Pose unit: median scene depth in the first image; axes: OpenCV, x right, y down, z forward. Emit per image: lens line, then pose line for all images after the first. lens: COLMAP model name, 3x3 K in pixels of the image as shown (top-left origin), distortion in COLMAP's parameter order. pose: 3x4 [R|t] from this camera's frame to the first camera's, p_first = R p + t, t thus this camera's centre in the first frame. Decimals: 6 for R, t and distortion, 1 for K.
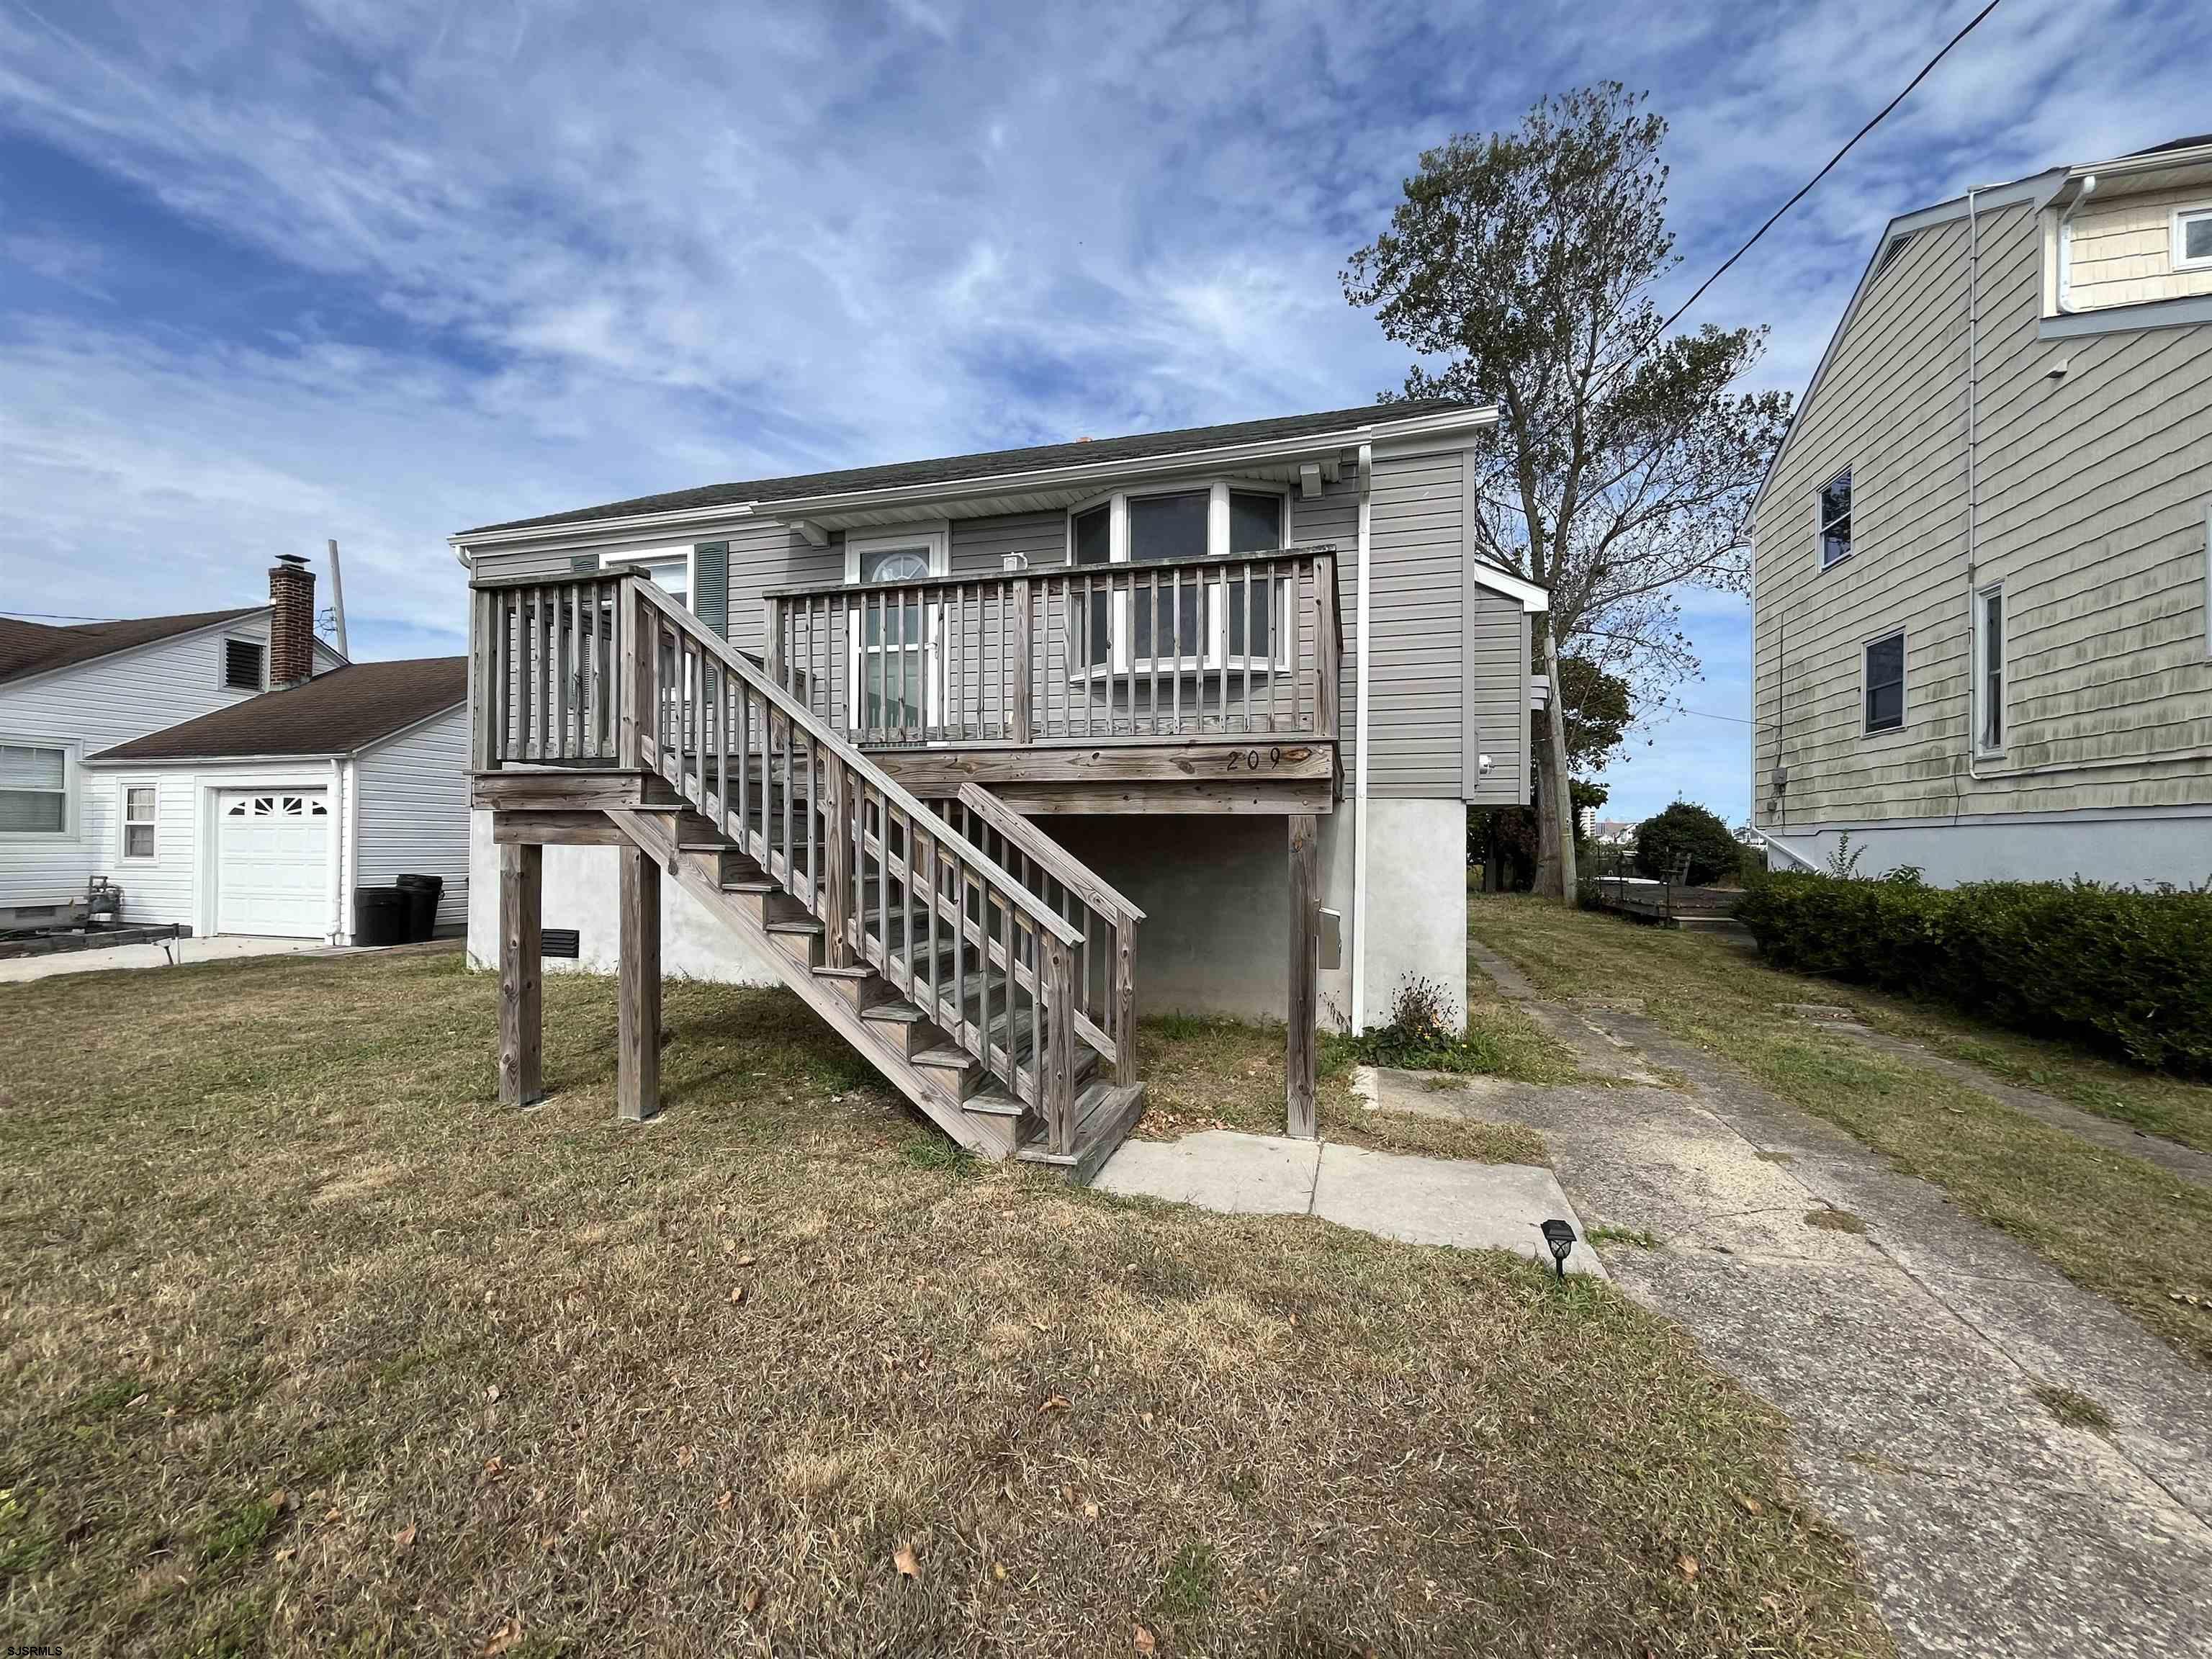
lens RADIAL K [[892.0, 0, 1110.8], [0, 892.0, 843.9], [0, 0, 1]] dist [-0.010110, -0.000170]
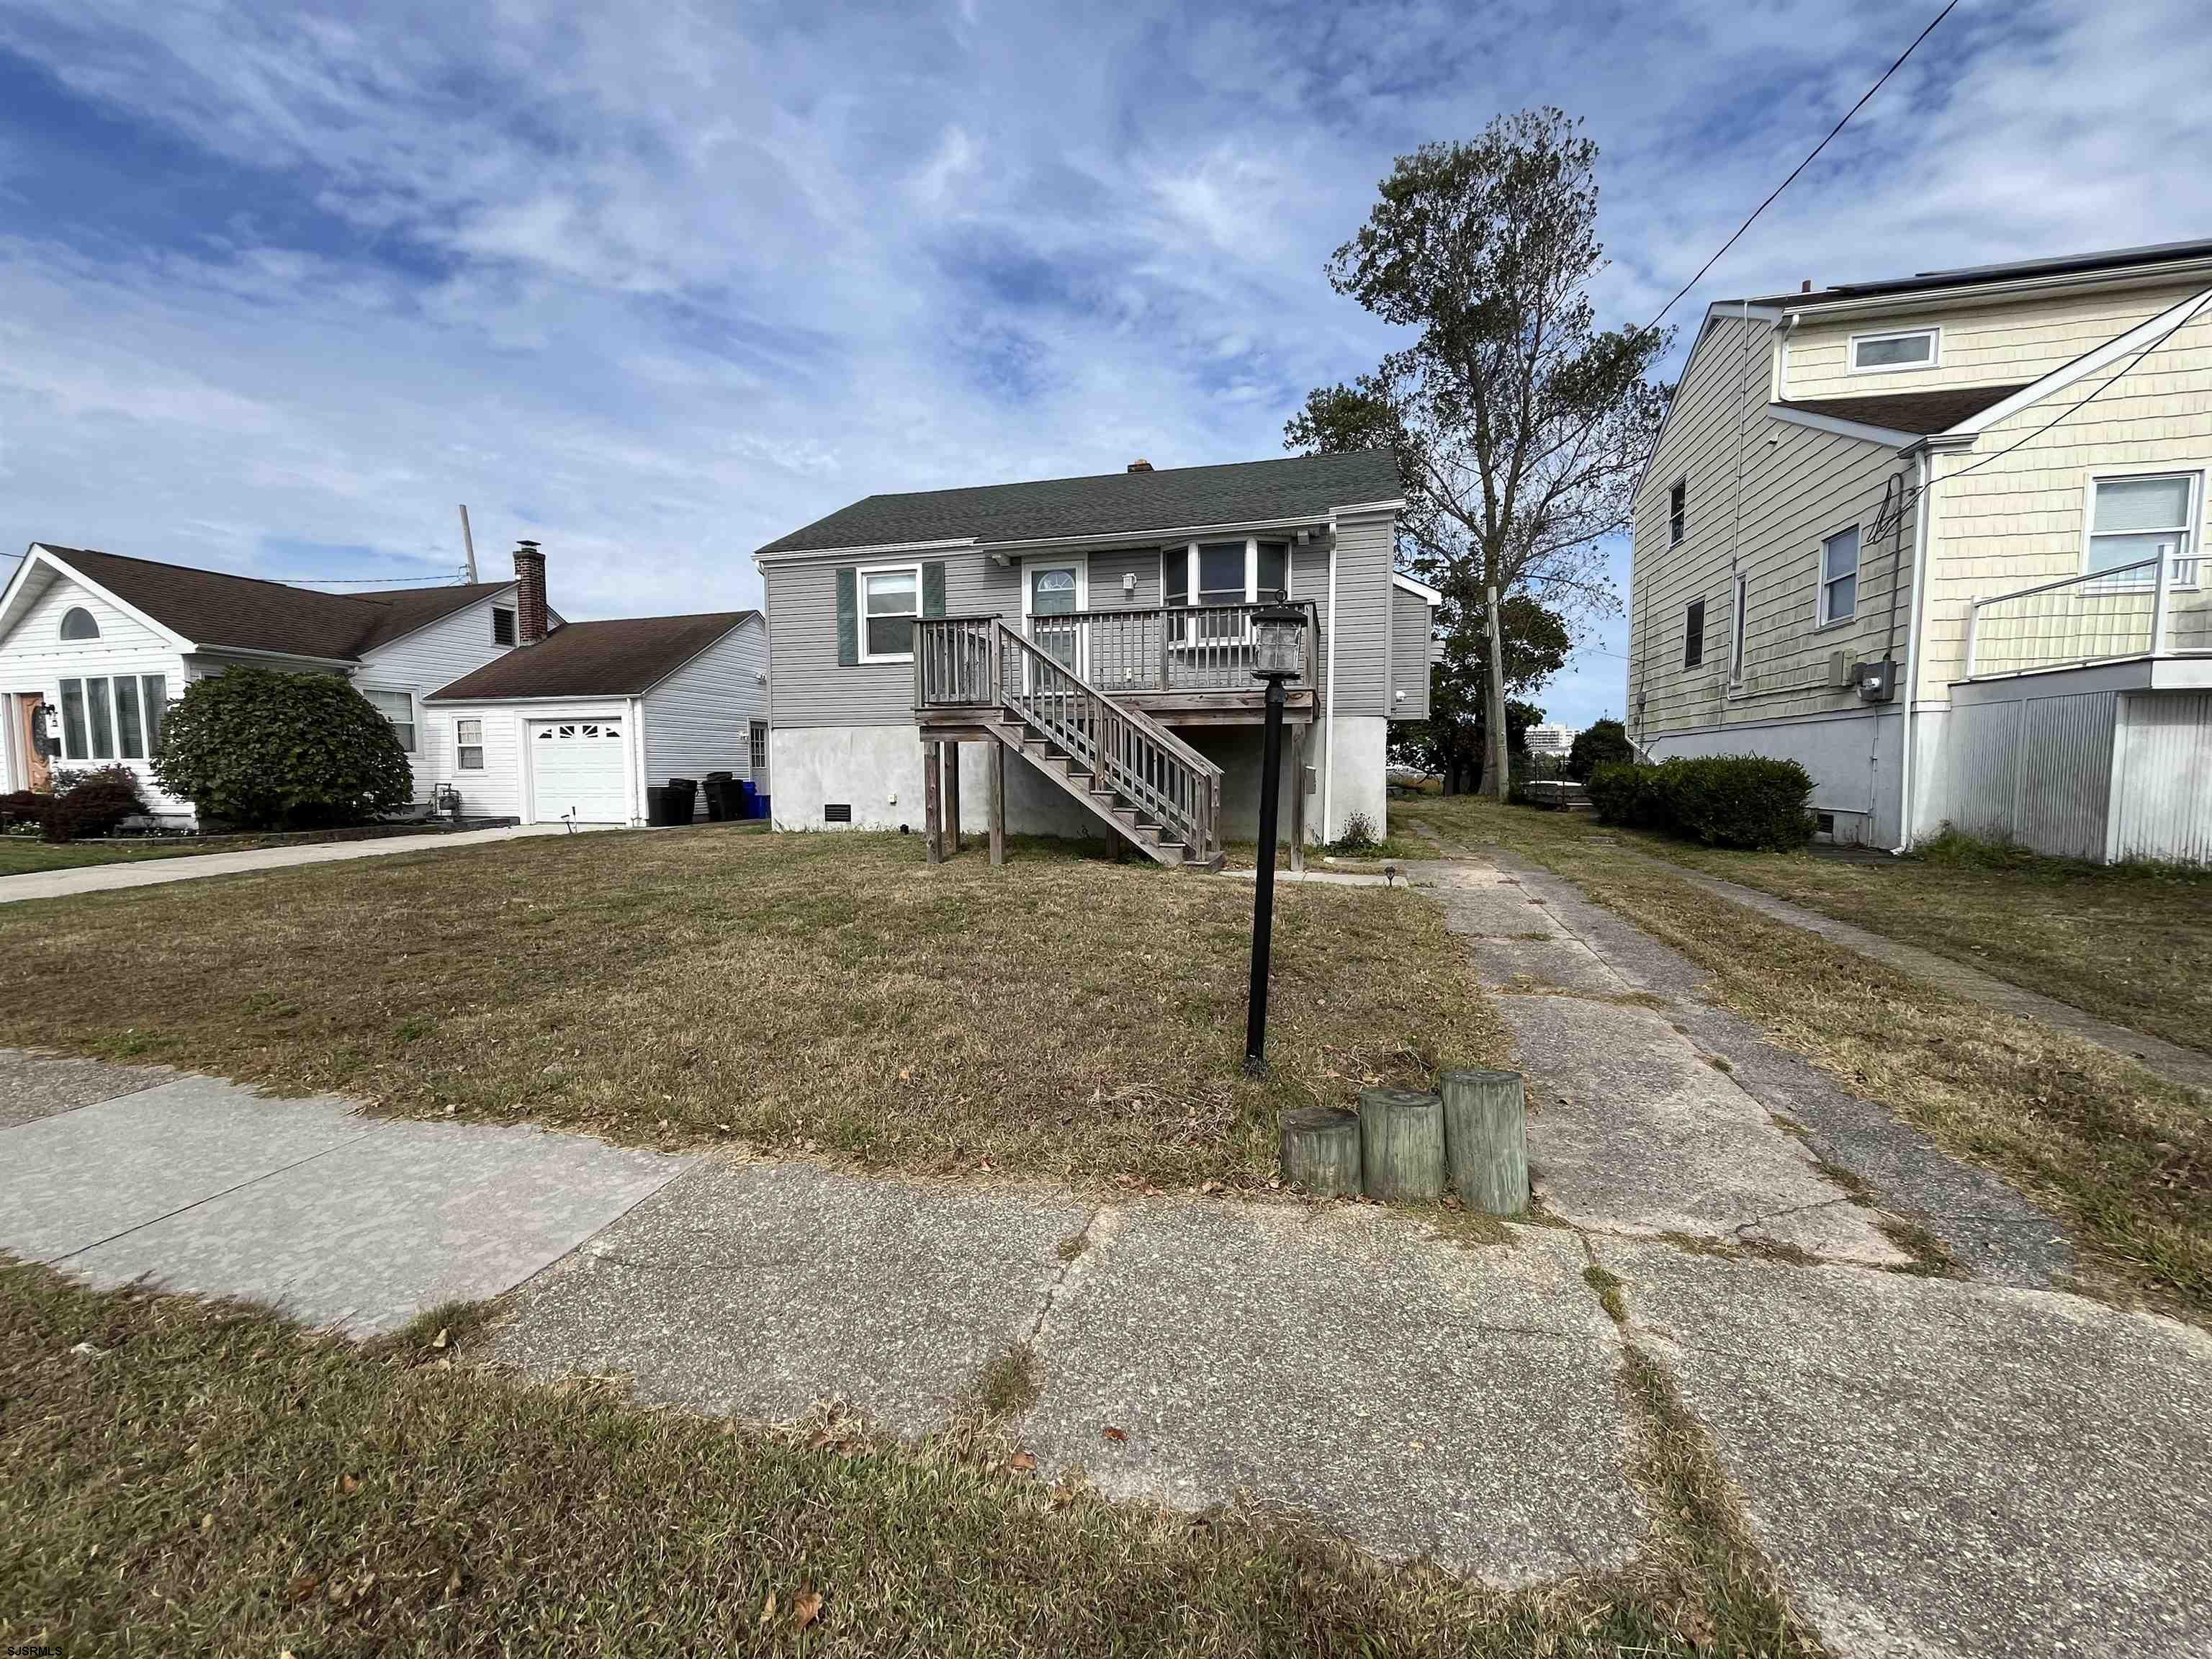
lens RADIAL K [[892.0, 0, 1117.3], [0, 892.0, 841.4], [0, 0, 1]] dist [-0.010110, -0.000170]
pose [[0.999727, -0.014178, 0.018562, -0.085825], [0.012616, 0.996574, 0.081741, 0.022045], [-0.019658, -0.081484, 0.996481, -0.373457]]
